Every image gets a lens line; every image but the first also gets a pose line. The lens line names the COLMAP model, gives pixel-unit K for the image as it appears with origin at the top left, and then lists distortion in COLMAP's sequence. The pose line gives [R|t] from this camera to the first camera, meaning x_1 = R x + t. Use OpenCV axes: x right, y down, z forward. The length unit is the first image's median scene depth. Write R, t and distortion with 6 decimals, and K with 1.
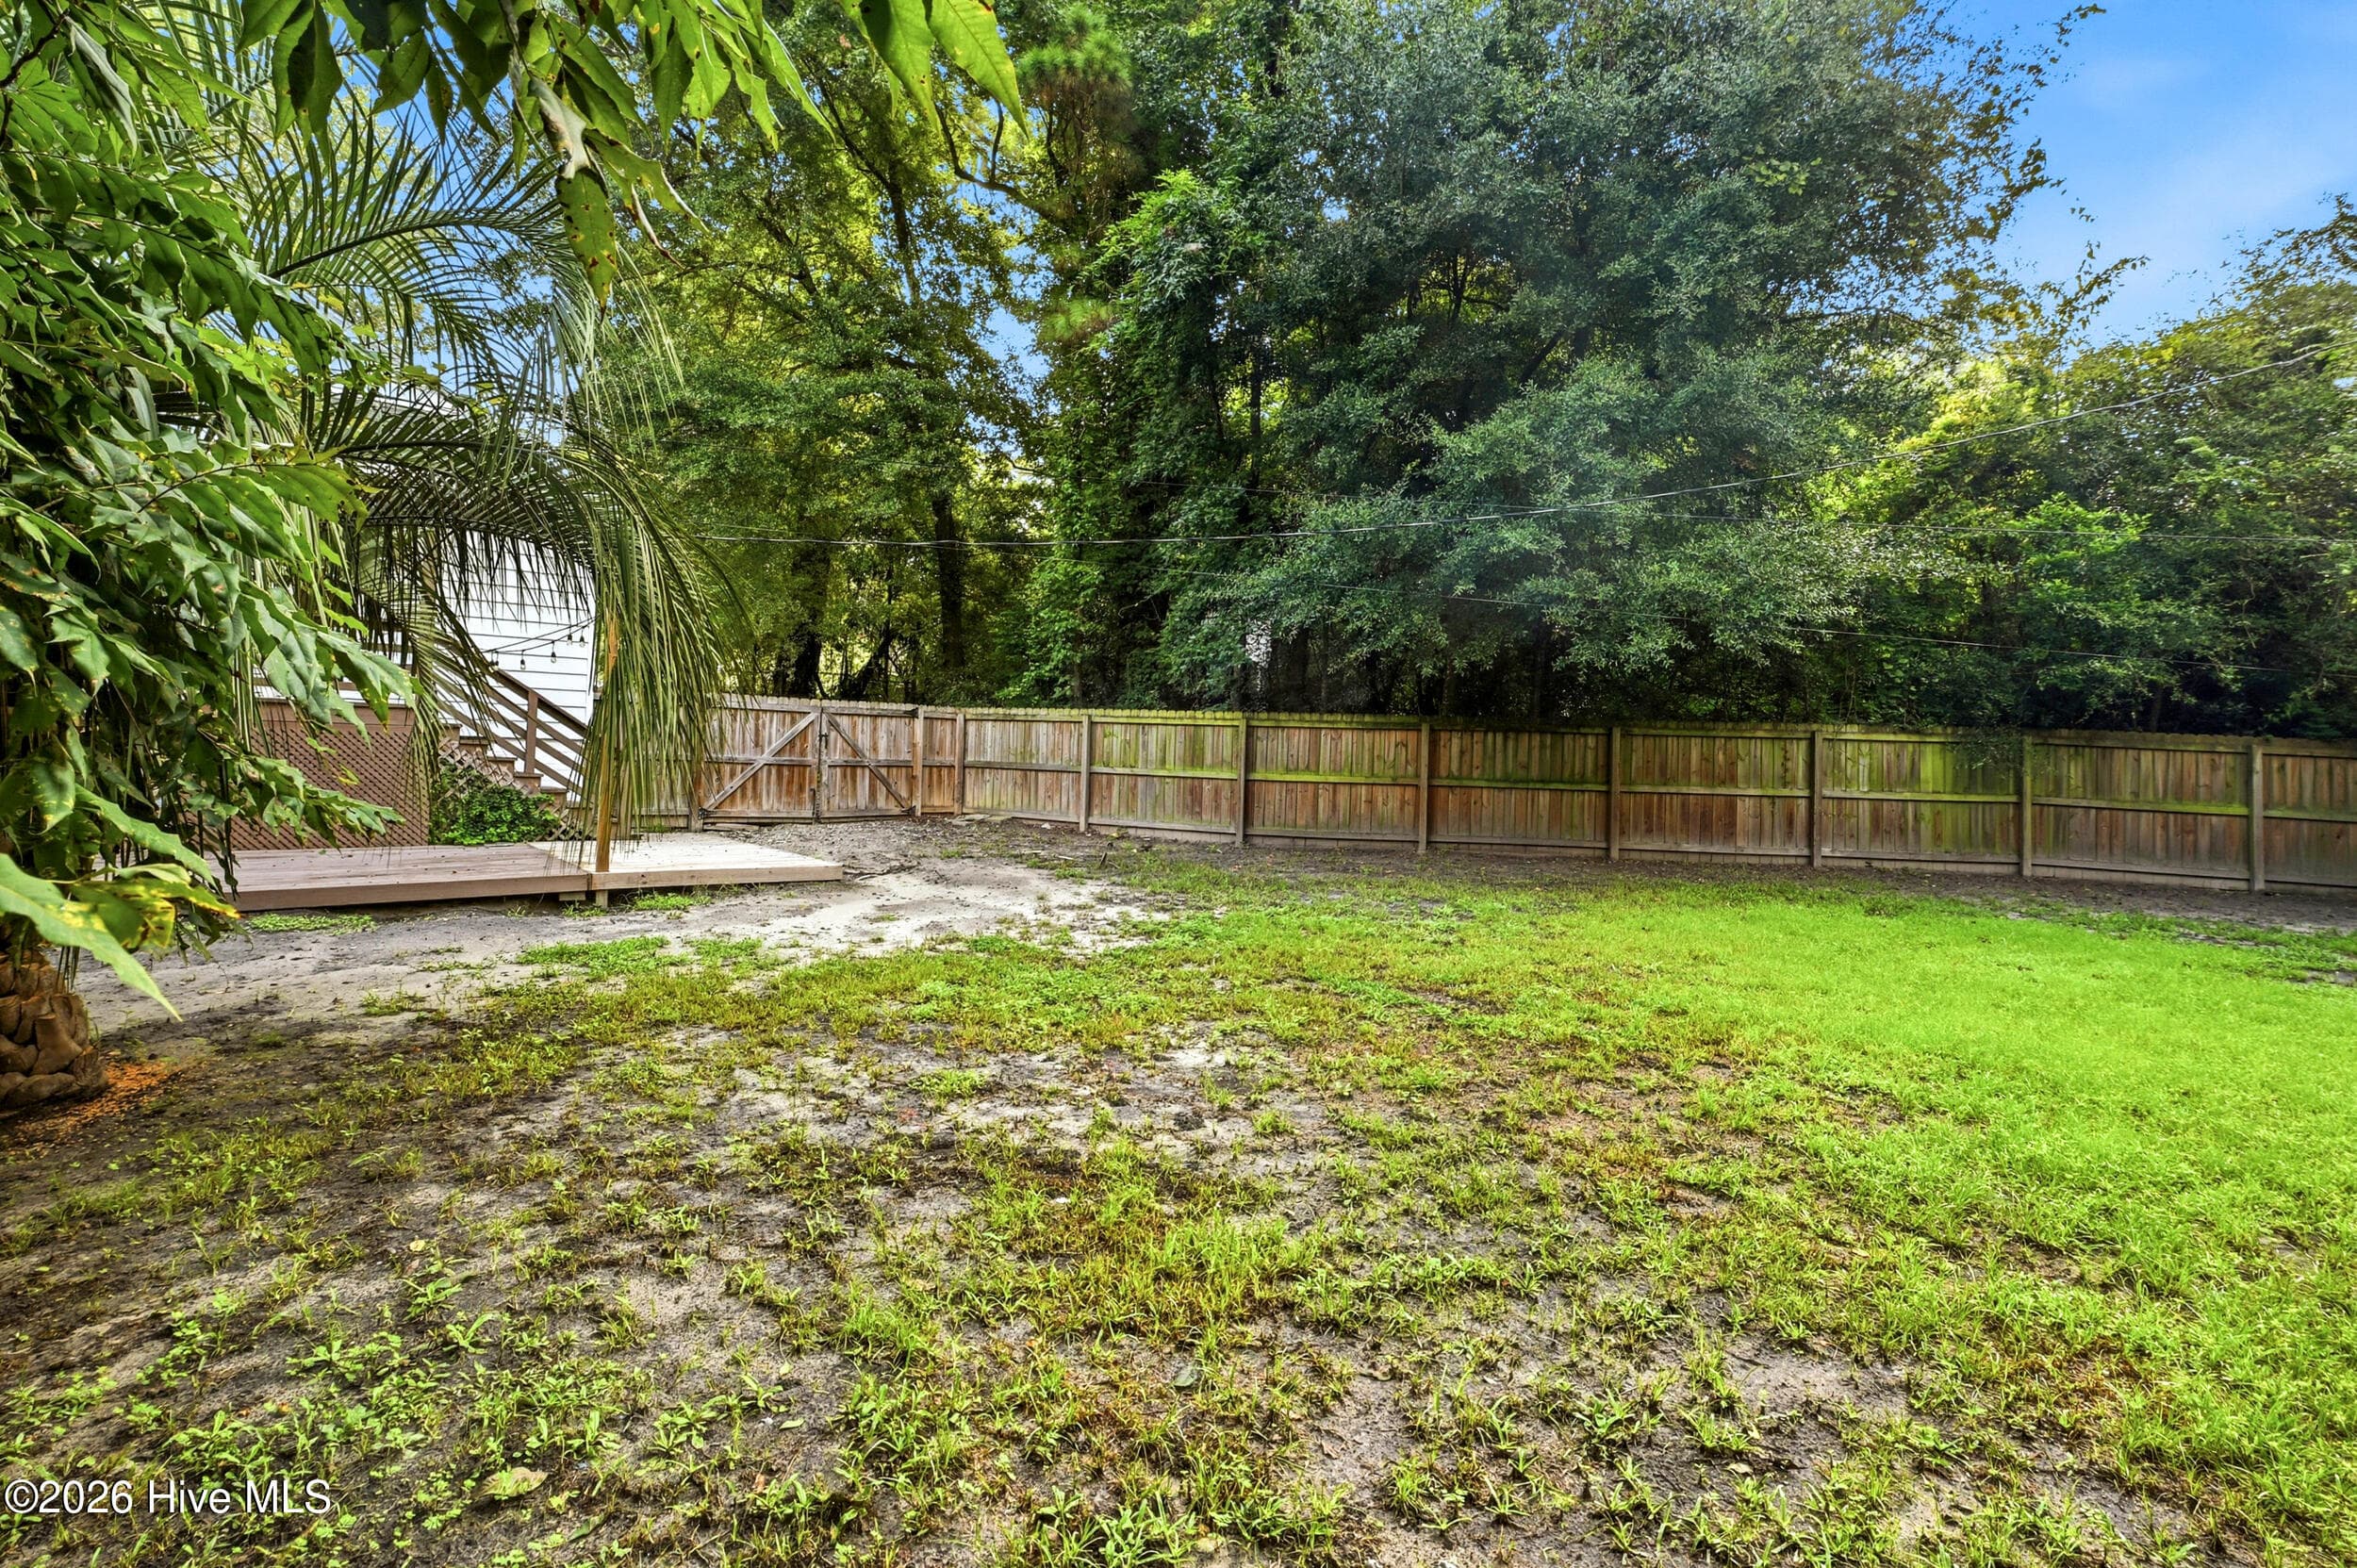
lens RADIAL K [[1093.0, 0, 1188.0], [0, 1093.0, 764.9], [0, 0, 1]] dist [0.000435, 0.000101]
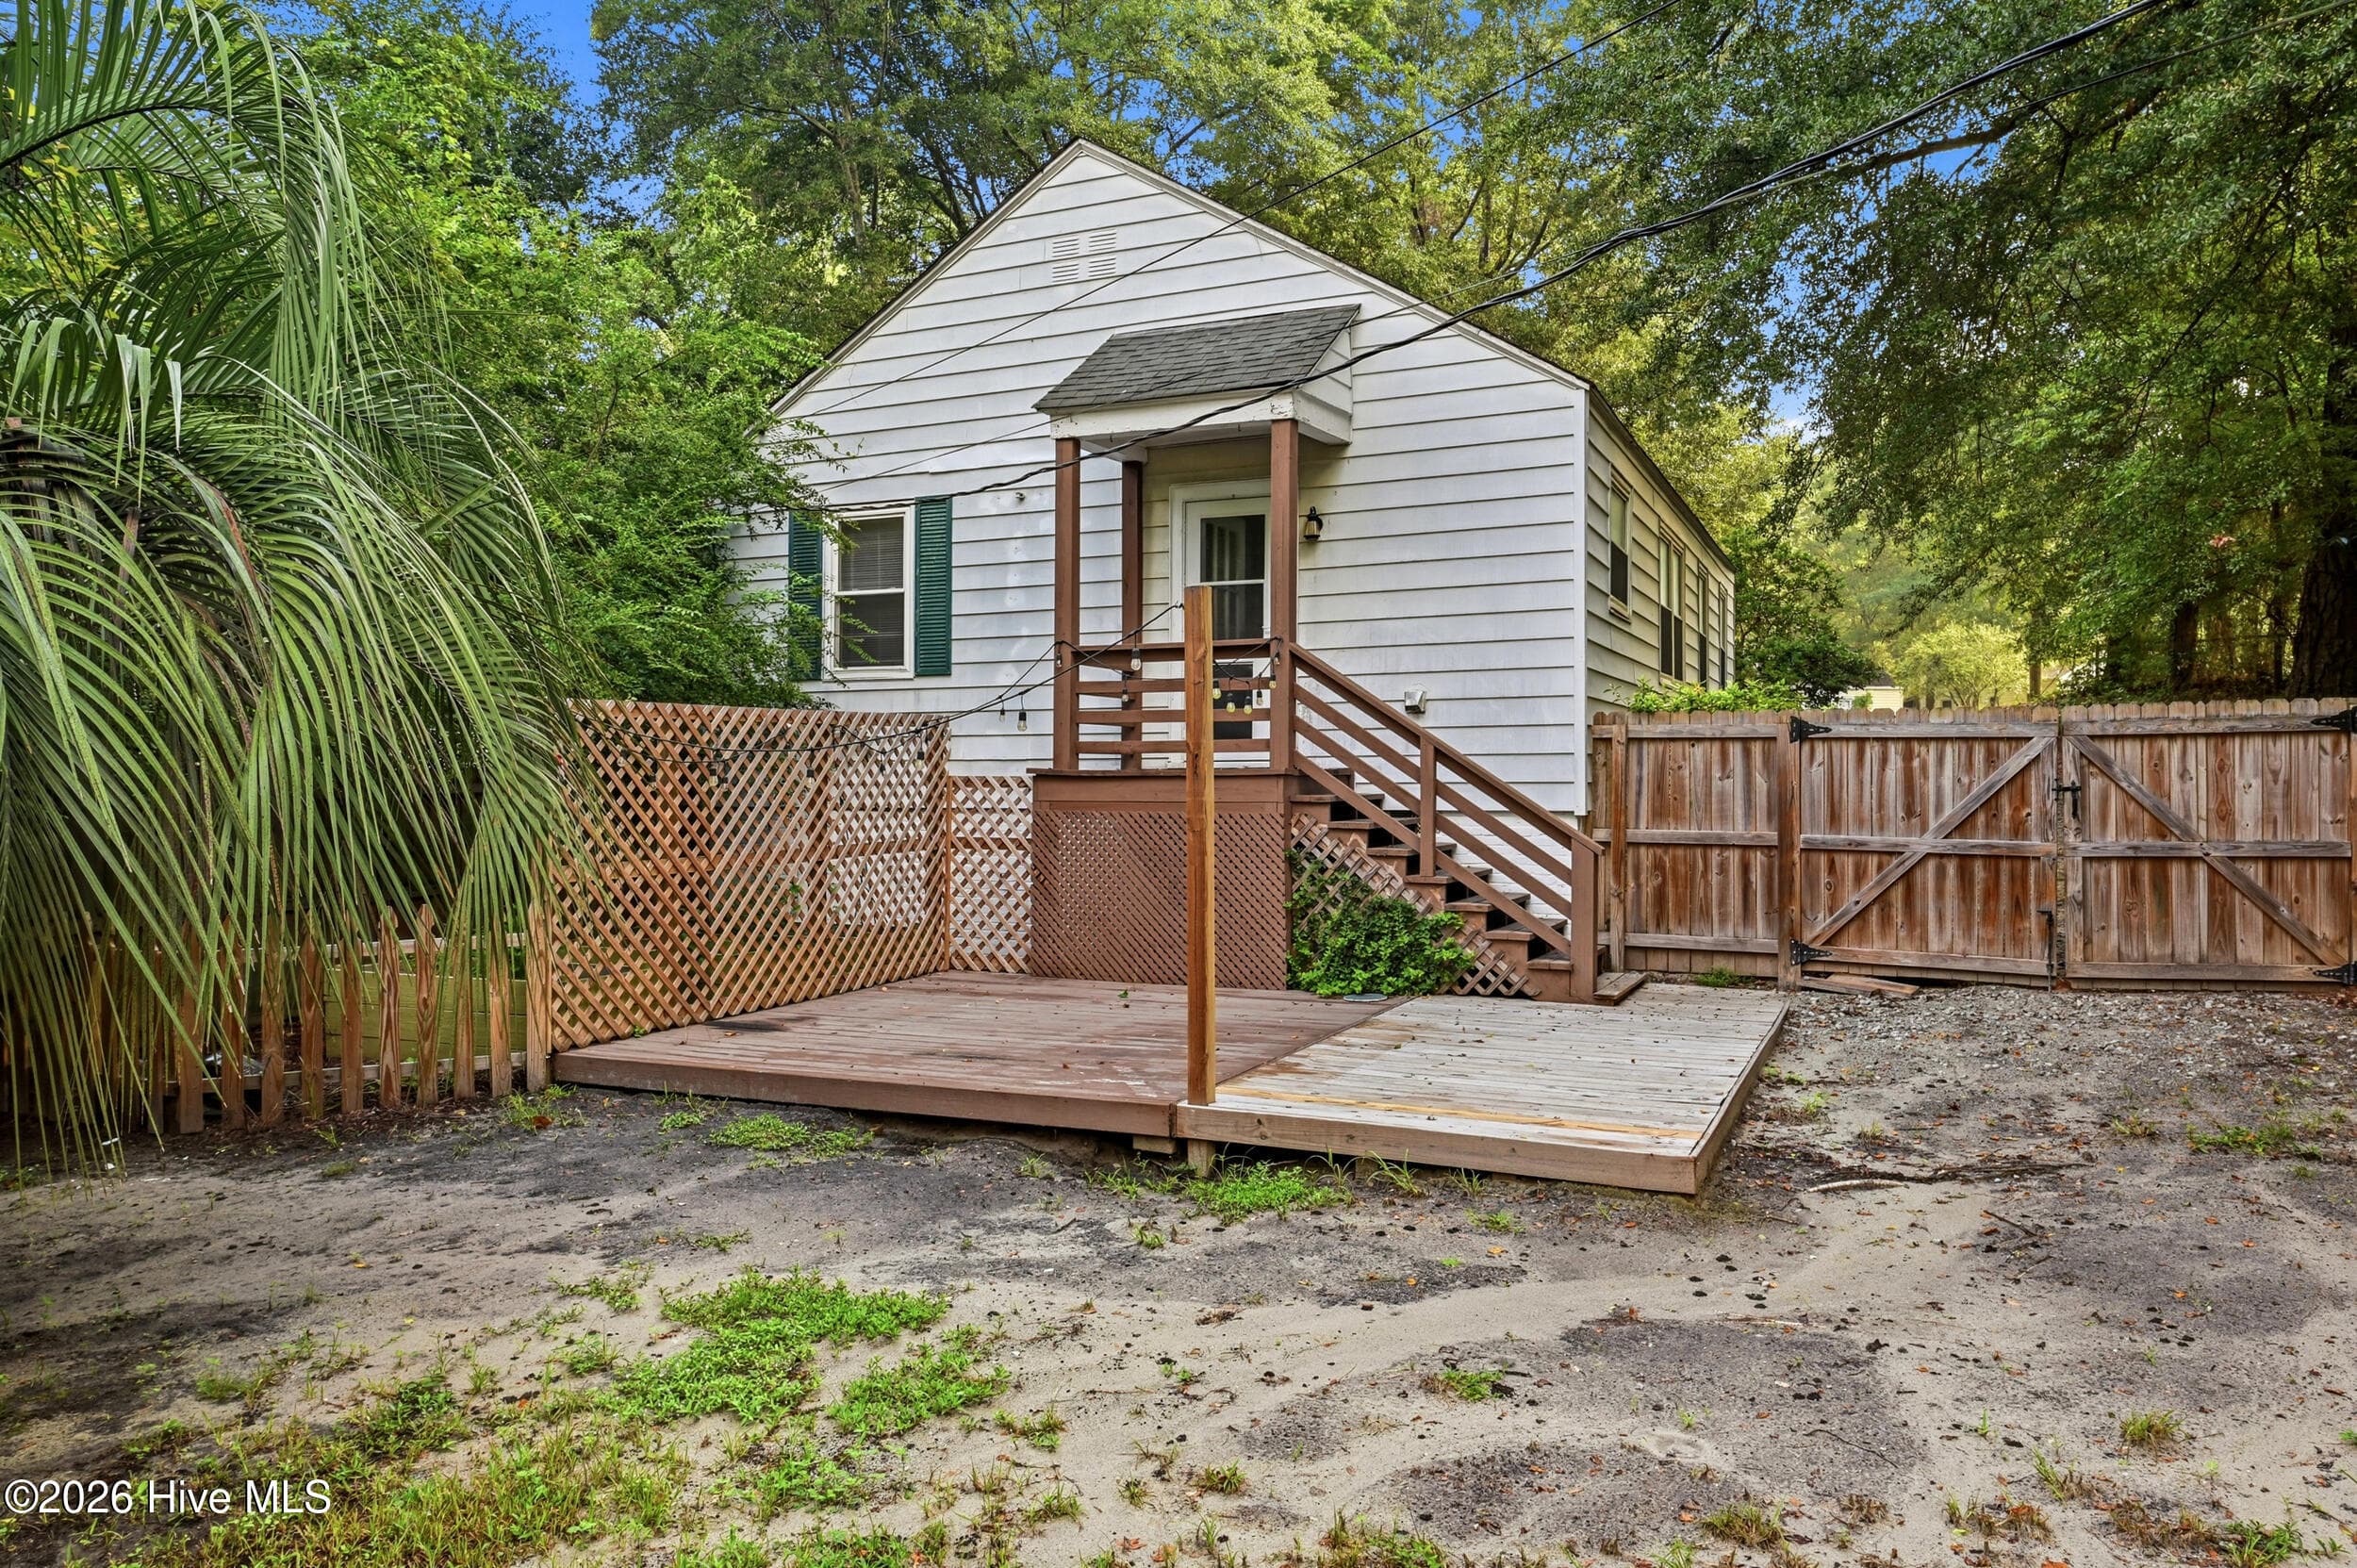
lens RADIAL K [[1588.5, 0, 1170.0], [0, 1588.5, 776.6], [0, 0, 1]] dist [-0.000763, 0.002370]
pose [[0.444098, -0.026640, -0.895582, 0.074885], [0.013573, 0.999643, -0.023005, -0.022834], [0.895875, -0.001939, 0.444301, 0.419954]]
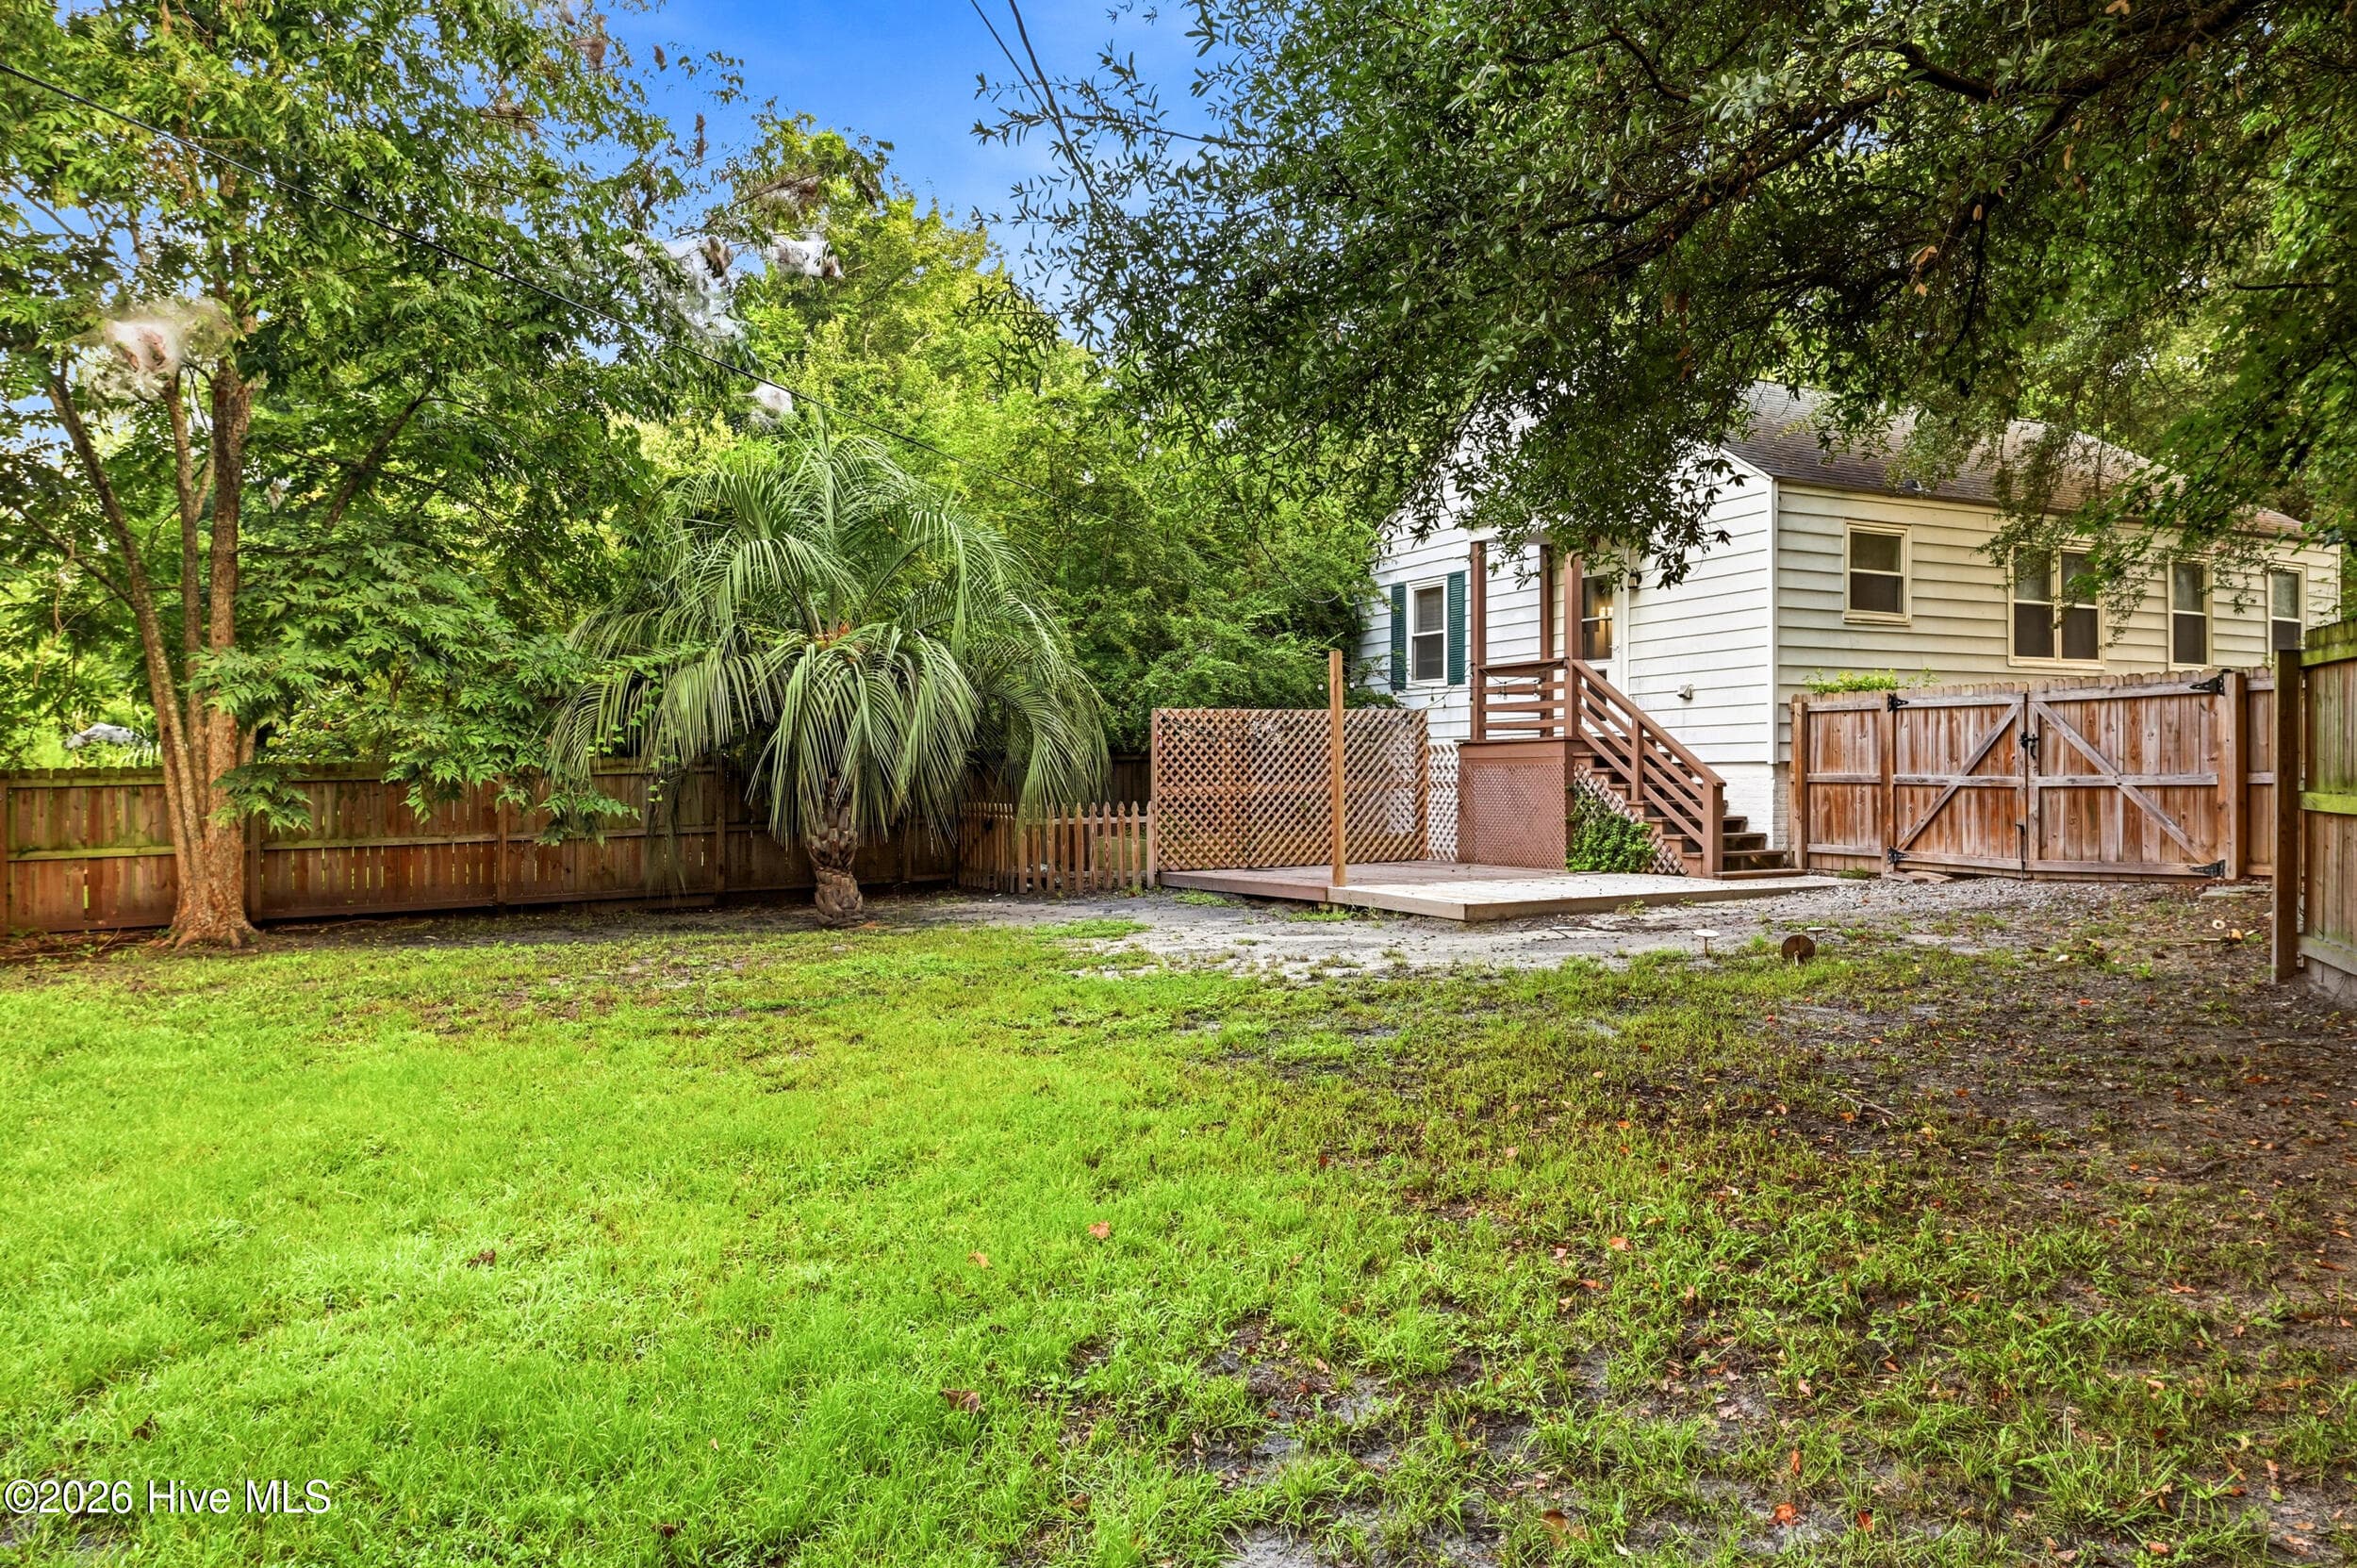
lens RADIAL K [[1588.5, 0, 1173.1], [0, 1588.5, 785.5], [0, 0, 1]] dist [-0.000763, 0.002370]
pose [[-0.204150, -0.016580, -0.978799, 0.675564], [0.002818, 0.999842, -0.017525, 0.014518], [0.978936, -0.006336, -0.204071, 0.739247]]
